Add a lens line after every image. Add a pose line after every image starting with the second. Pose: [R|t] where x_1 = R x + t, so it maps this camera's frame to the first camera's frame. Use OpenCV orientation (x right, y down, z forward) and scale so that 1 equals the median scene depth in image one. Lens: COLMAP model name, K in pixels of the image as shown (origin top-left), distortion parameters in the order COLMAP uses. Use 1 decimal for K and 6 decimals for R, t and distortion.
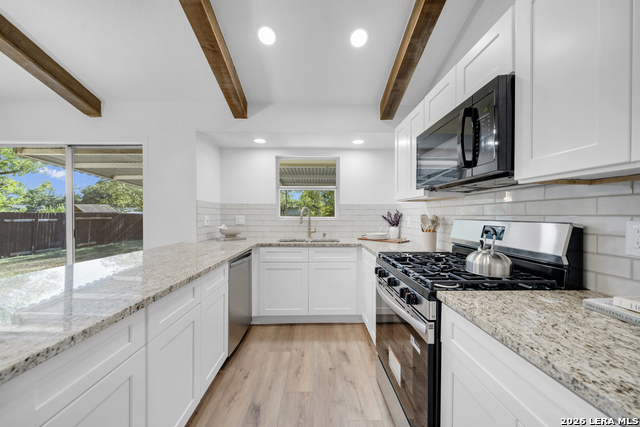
lens RADIAL K [[218.0, 0, 320.0], [0, 218.0, 214.7], [0, 0, 1]] dist [-0.010682, -0.000032]
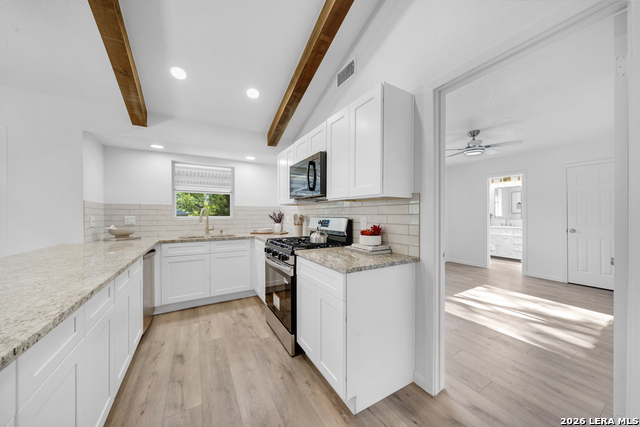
lens RADIAL K [[218.0, 0, 320.0], [0, 218.0, 214.7], [0, 0, 1]] dist [-0.010682, -0.000032]
pose [[0.875733, -0.005633, 0.482762, -0.107458], [0.004988, 0.999984, 0.002620, -0.000132], [-0.482769, 0.000113, 0.875747, -0.397240]]
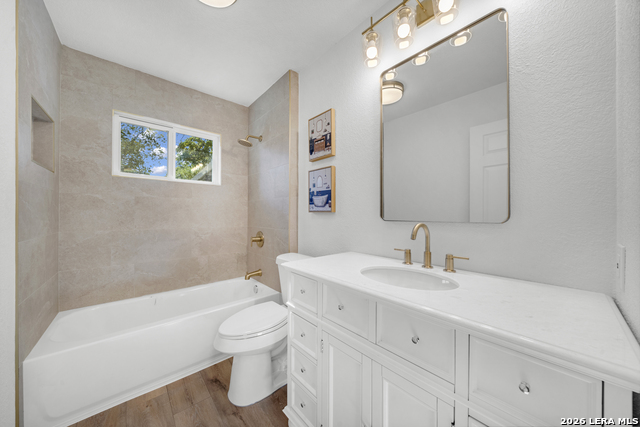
lens RADIAL K [[218.0, 0, 320.0], [0, 218.0, 214.7], [0, 0, 1]] dist [-0.010682, -0.000032]
pose [[0.760097, 0.002141, 0.649807, 2.941150], [-0.002468, 0.999997, -0.000408, 0.050442], [-0.649805, -0.001294, 0.760100, 0.710080]]
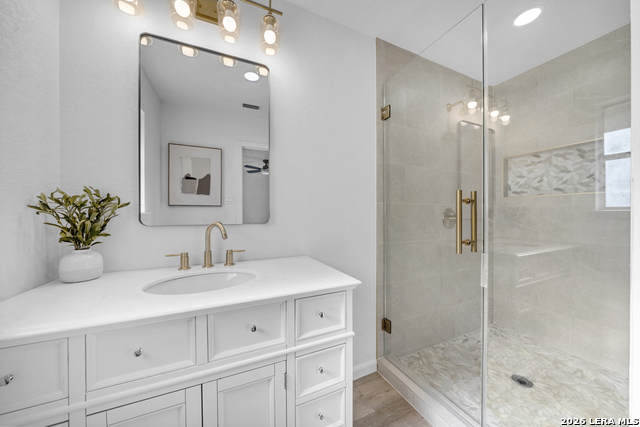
lens RADIAL K [[218.0, 0, 320.0], [0, 218.0, 214.7], [0, 0, 1]] dist [-0.010682, -0.000032]
pose [[-0.401364, 0.000051, 0.915919, 2.892848], [0.006524, 0.999975, 0.002804, 0.049700], [-0.915896, 0.007101, -0.401354, 0.889067]]
